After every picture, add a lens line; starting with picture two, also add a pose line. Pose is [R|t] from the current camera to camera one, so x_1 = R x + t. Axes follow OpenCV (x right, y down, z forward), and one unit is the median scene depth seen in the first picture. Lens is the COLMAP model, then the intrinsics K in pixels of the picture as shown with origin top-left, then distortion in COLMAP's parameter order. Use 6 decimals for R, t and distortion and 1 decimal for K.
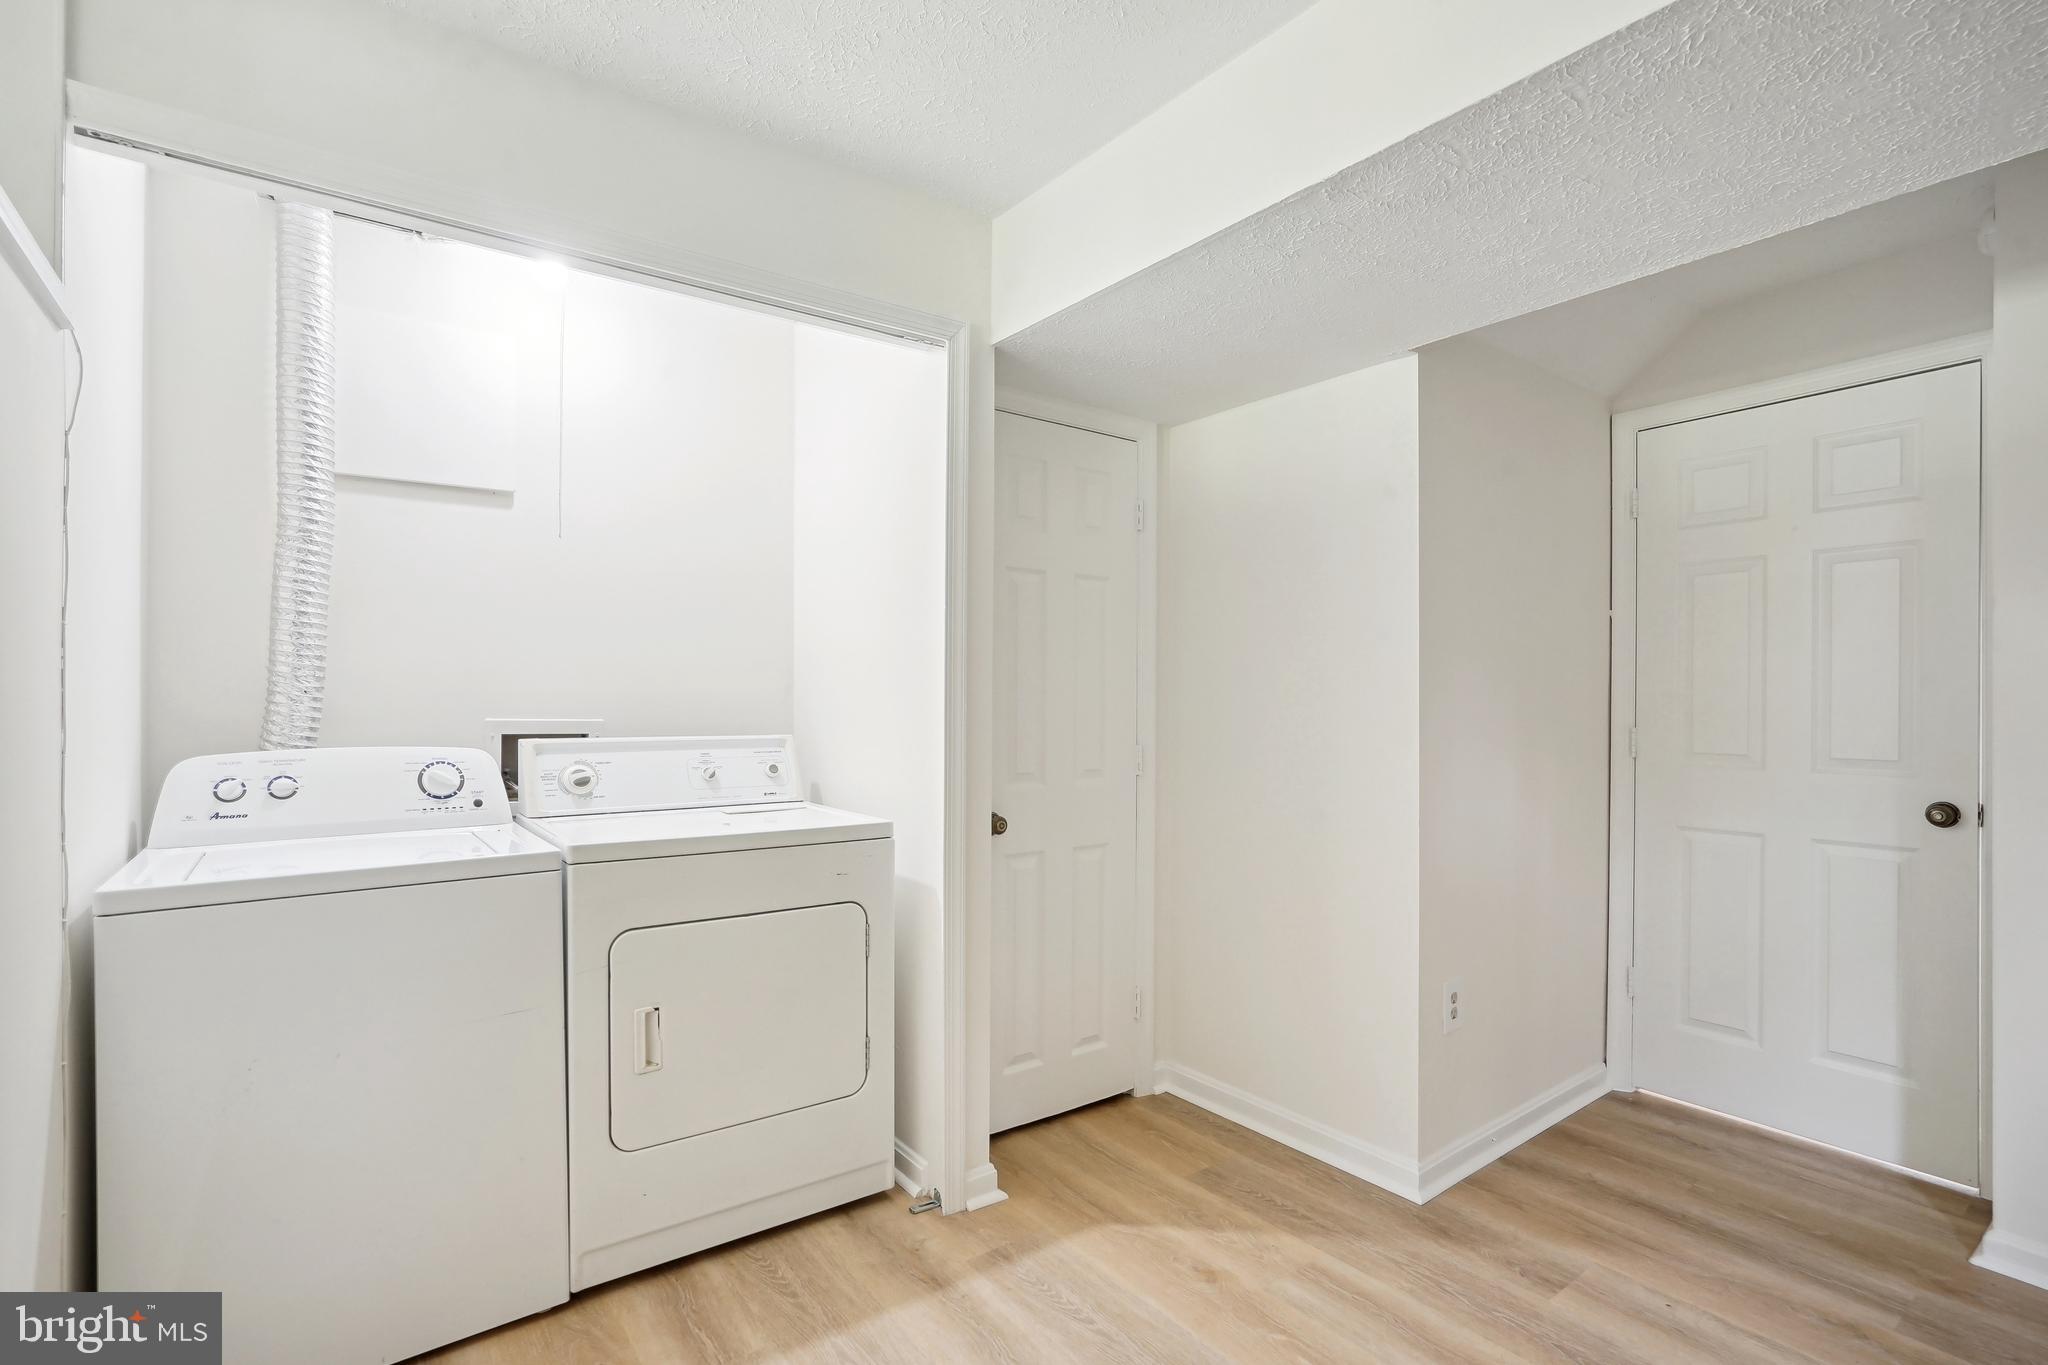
lens RADIAL K [[973.9, 0, 1038.6], [0, 973.9, 679.2], [0, 0, 1]] dist [-0.027690, 0.000585]
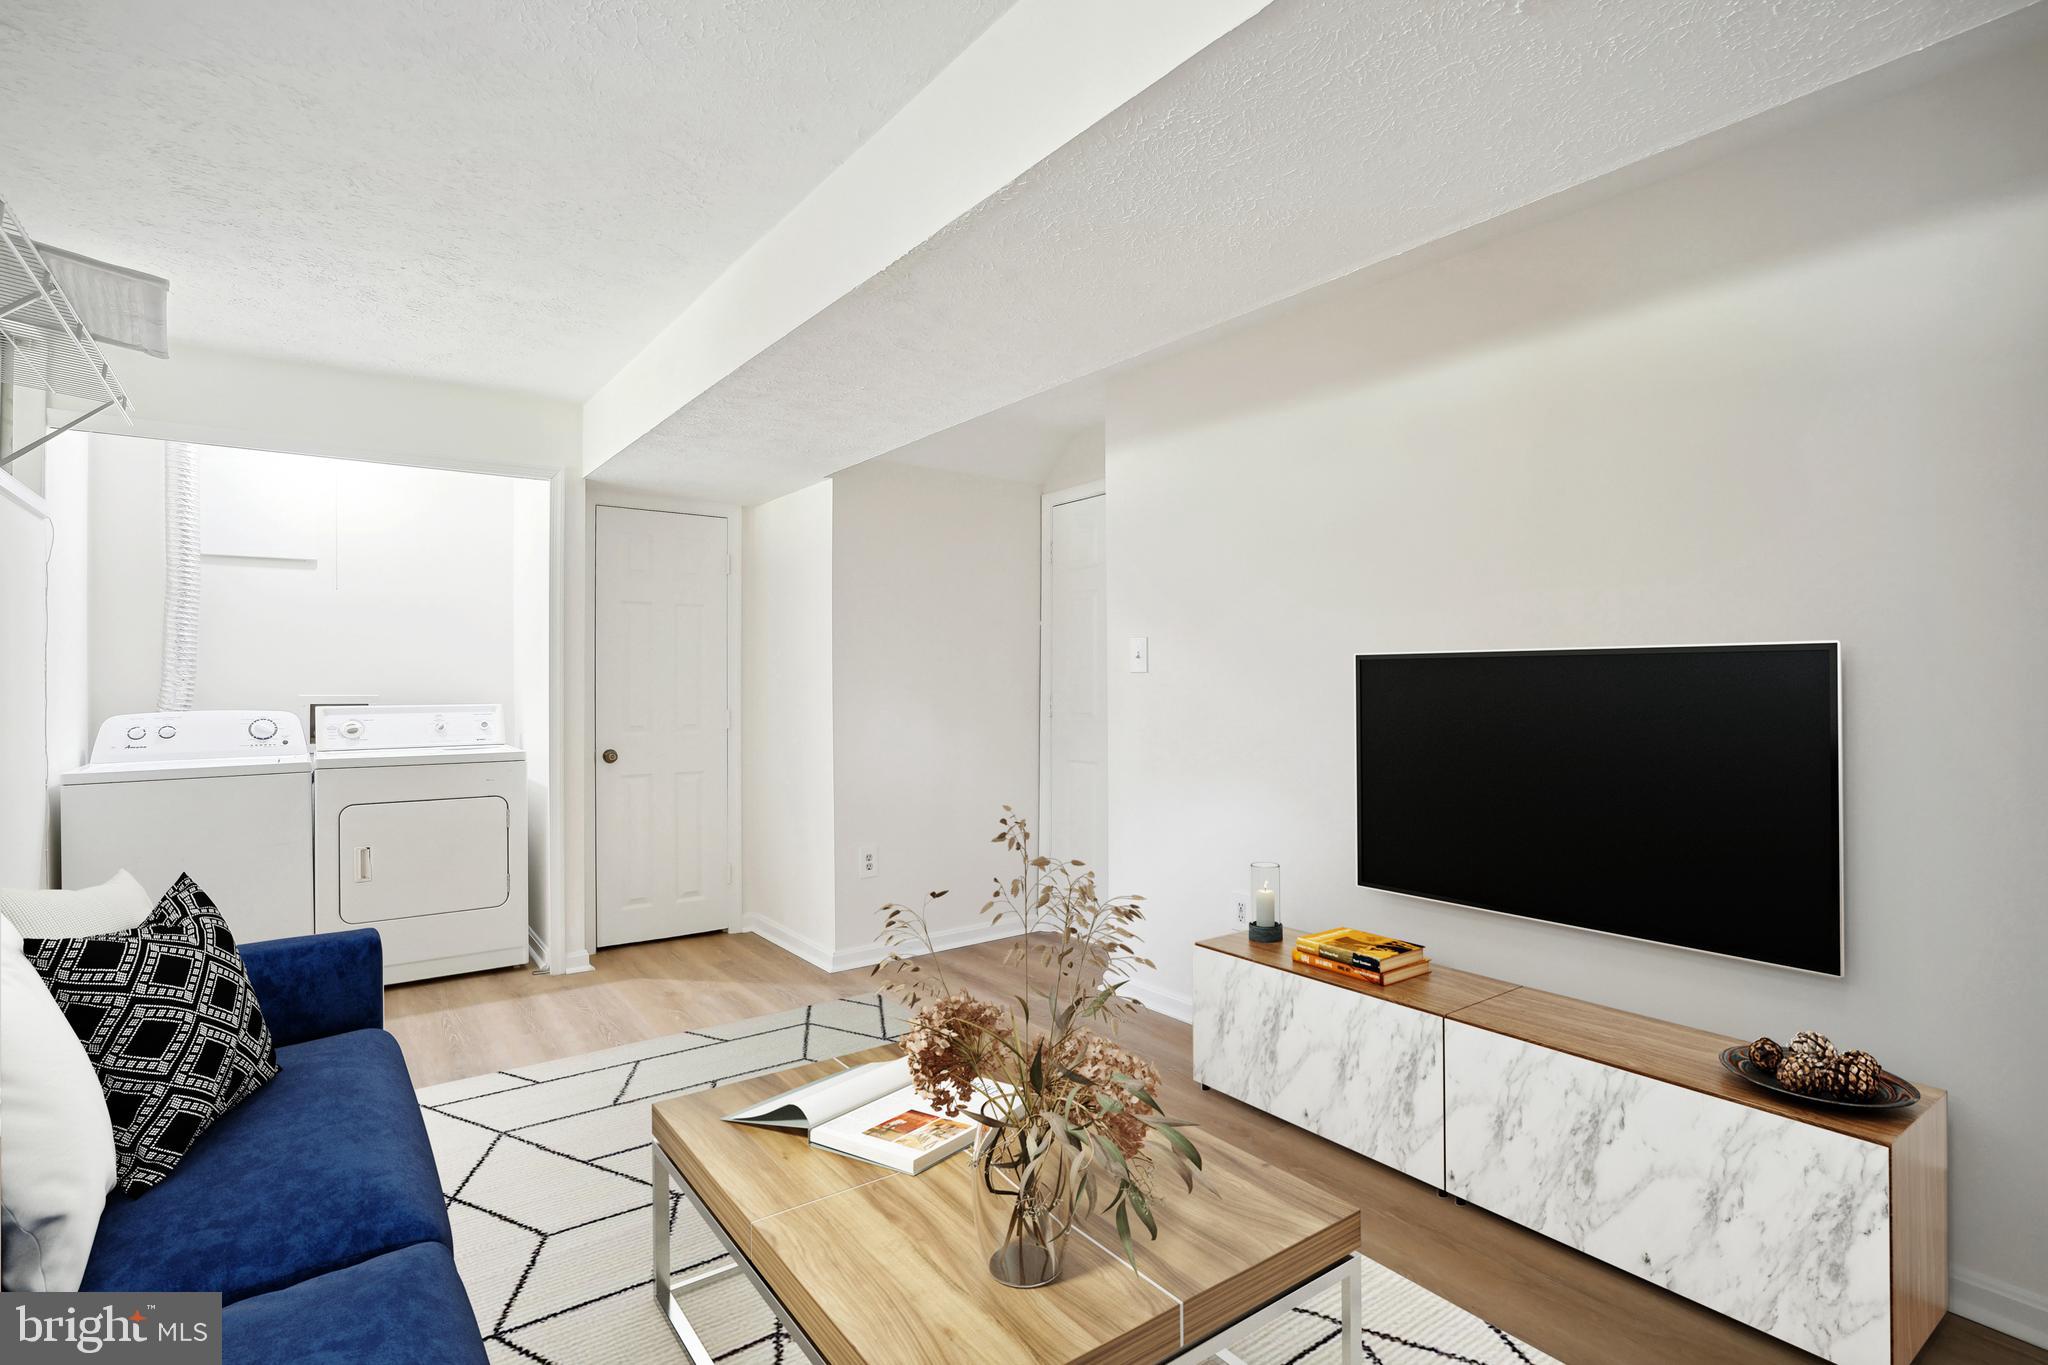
lens RADIAL K [[990.2, 0, 1025.3], [0, 990.2, 658.8], [0, 0, 1]] dist [-0.000905, -0.000027]
pose [[0.999921, -0.006317, -0.010827, 0.782272], [0.006306, 0.999980, -0.001035, -0.013450], [0.010833, 0.000967, 0.999941, -0.785421]]
